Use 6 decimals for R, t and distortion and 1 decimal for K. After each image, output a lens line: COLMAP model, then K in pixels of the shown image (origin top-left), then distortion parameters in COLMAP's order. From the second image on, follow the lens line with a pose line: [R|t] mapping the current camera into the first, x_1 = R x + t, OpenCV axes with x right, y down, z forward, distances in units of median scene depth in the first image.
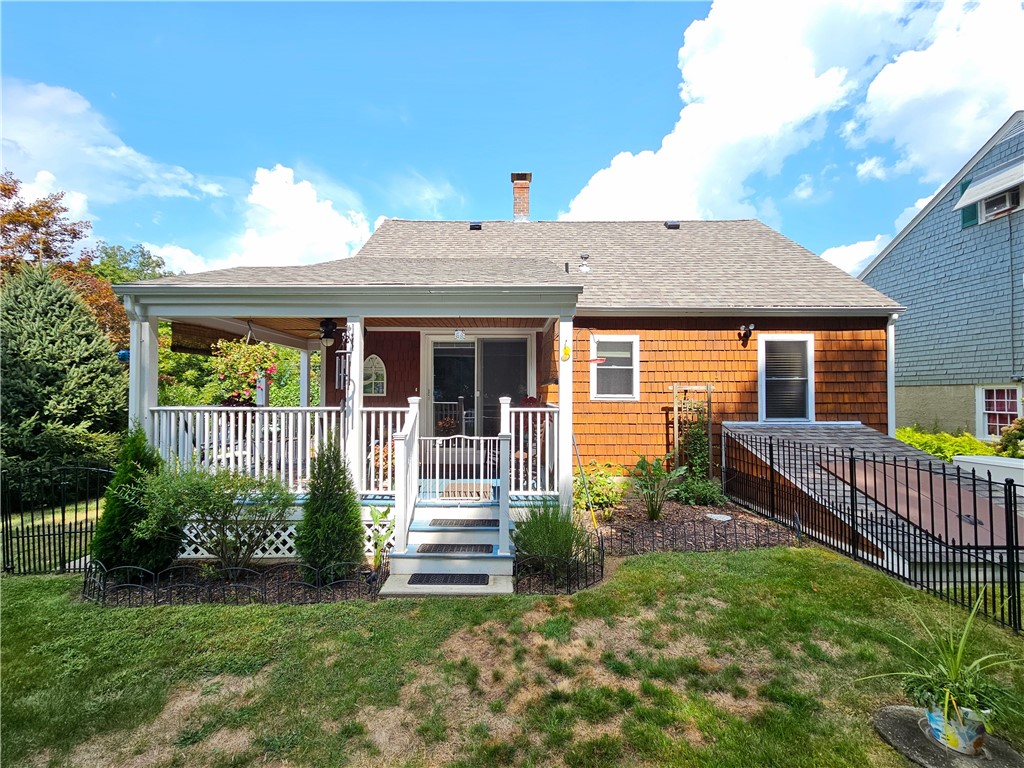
lens RADIAL K [[419.5, 0, 512.0], [0, 419.5, 384.0], [0, 0, 1]] dist [-0.000800, -0.000047]
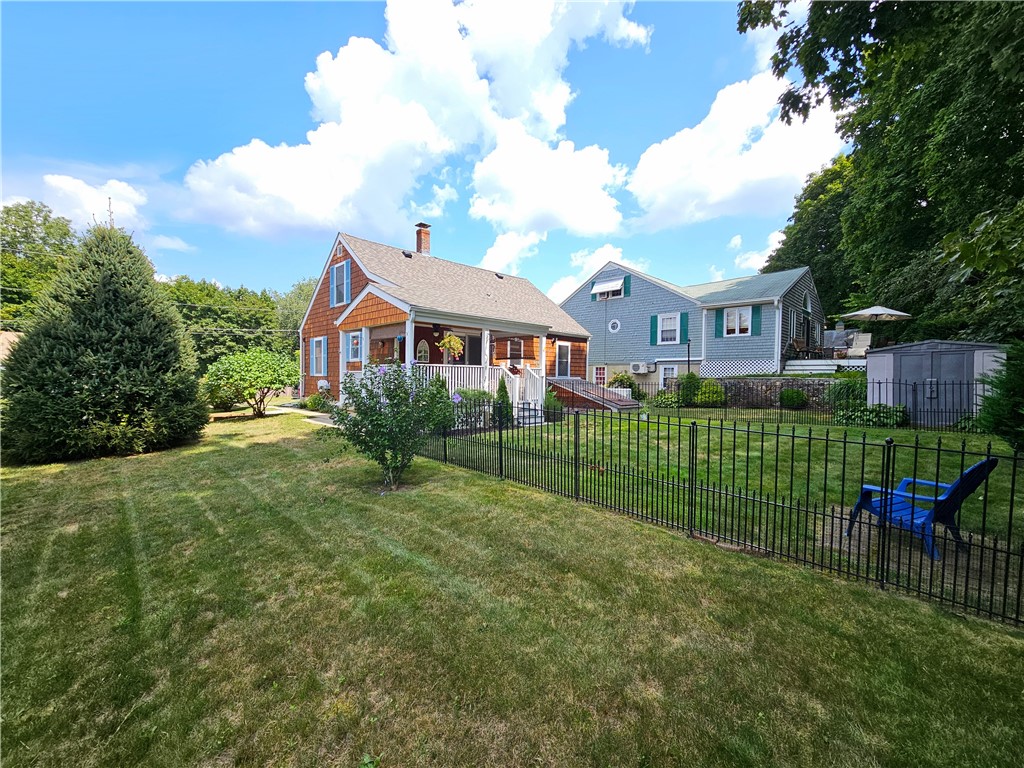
lens RADIAL K [[419.5, 0, 512.0], [0, 419.5, 384.0], [0, 0, 1]] dist [-0.000800, -0.000047]
pose [[0.694170, -0.007133, 0.719776, -1.350260], [-0.026951, 0.998992, 0.035893, 0.047019], [-0.719307, -0.044315, 0.693278, -0.513813]]
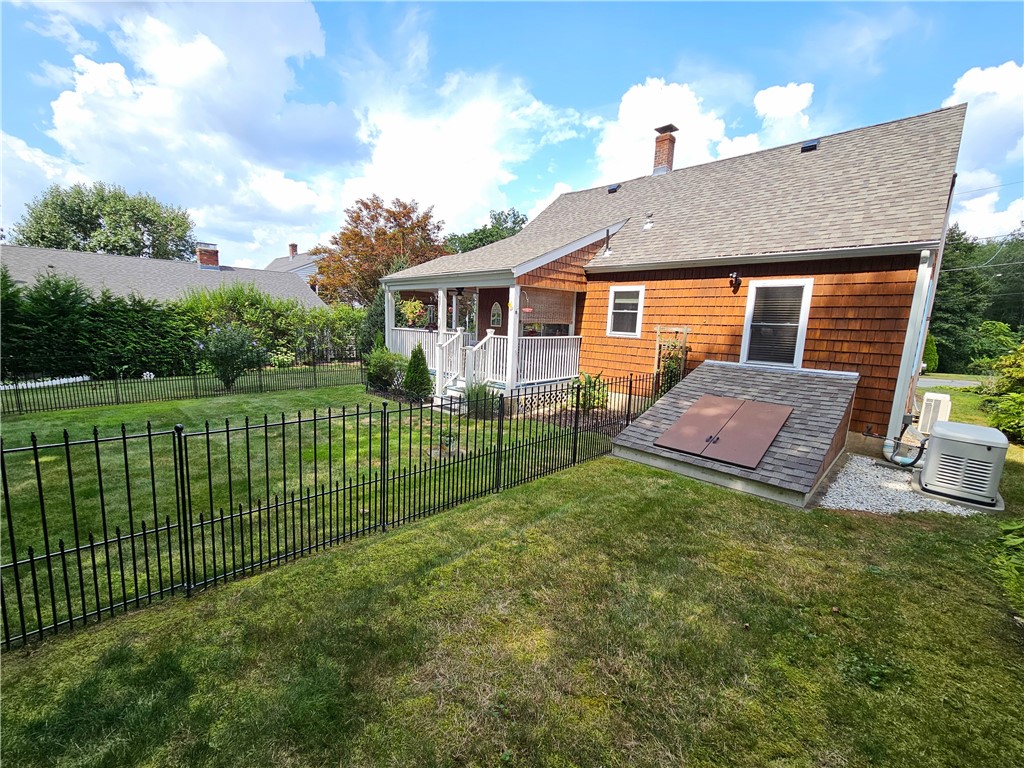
lens RADIAL K [[419.5, 0, 512.0], [0, 419.5, 384.0], [0, 0, 1]] dist [-0.000800, -0.000047]
pose [[0.716088, 0.129080, -0.685971, 0.917332], [-0.014228, 0.985247, 0.170543, -0.034374], [0.697865, -0.112364, 0.707361, -0.196998]]
